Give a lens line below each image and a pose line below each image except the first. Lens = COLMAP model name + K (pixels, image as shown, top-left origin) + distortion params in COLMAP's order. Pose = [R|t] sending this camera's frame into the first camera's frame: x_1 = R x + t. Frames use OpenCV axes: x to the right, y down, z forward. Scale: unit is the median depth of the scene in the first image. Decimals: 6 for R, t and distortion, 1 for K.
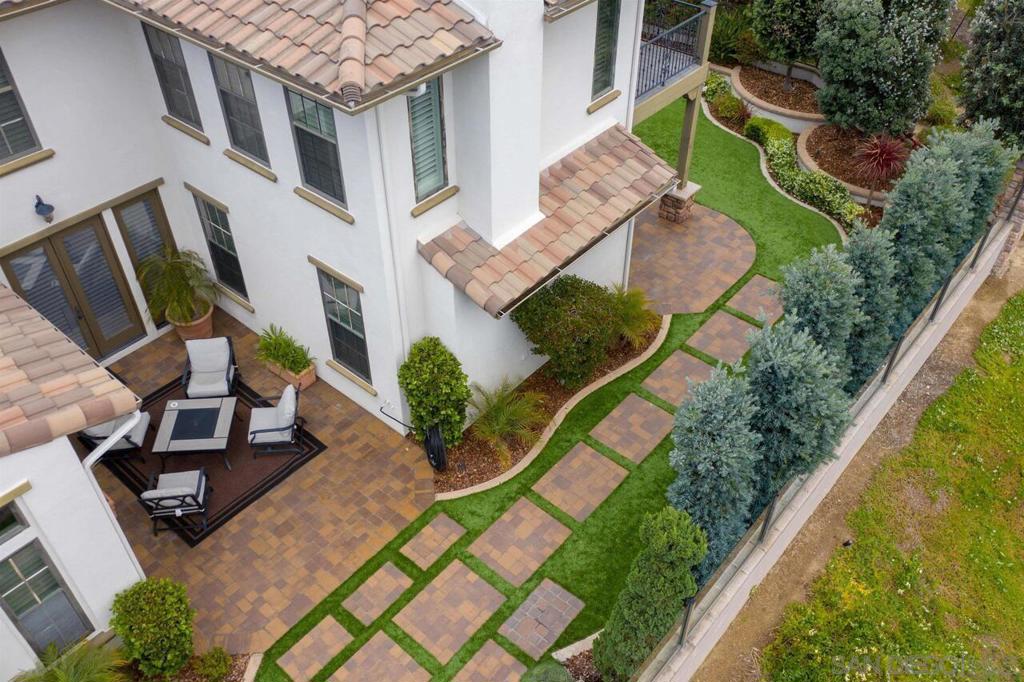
lens RADIAL K [[862.1, 0, 512.0], [0, 862.1, 341.0], [0, 0, 1]] dist [0.038586, -0.000074]
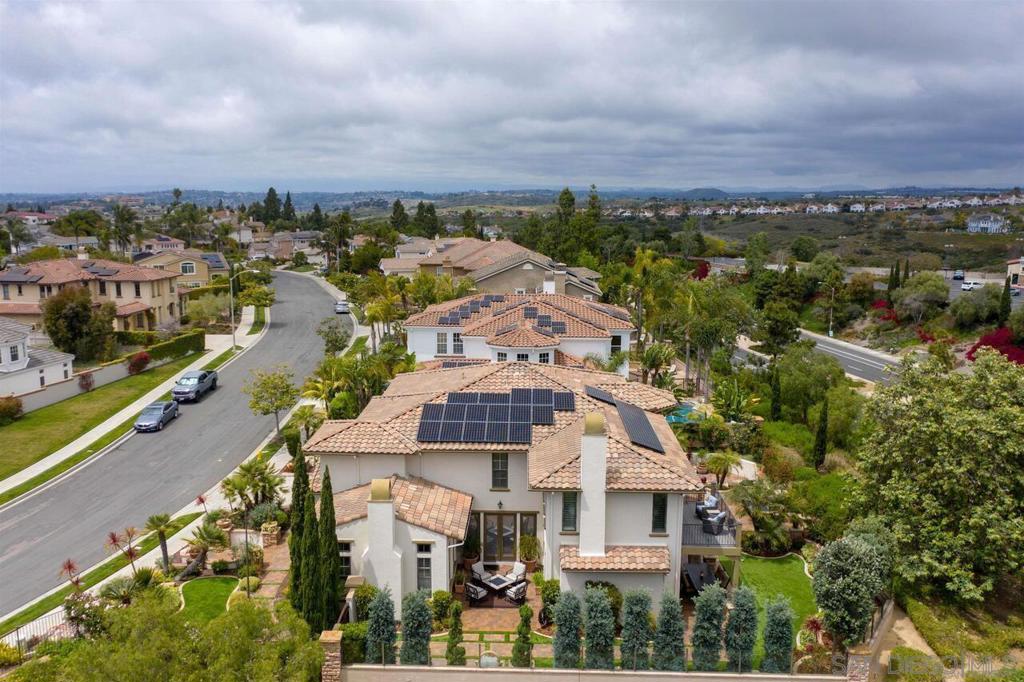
lens RADIAL K [[862.1, 0, 512.0], [0, 862.1, 341.0], [0, 0, 1]] dist [0.038586, -0.000074]
pose [[0.634464, 0.151851, -0.757890, 1.872426], [-0.518261, 0.811029, -0.271362, 0.212445], [0.573464, 0.564954, 0.593268, -1.271985]]
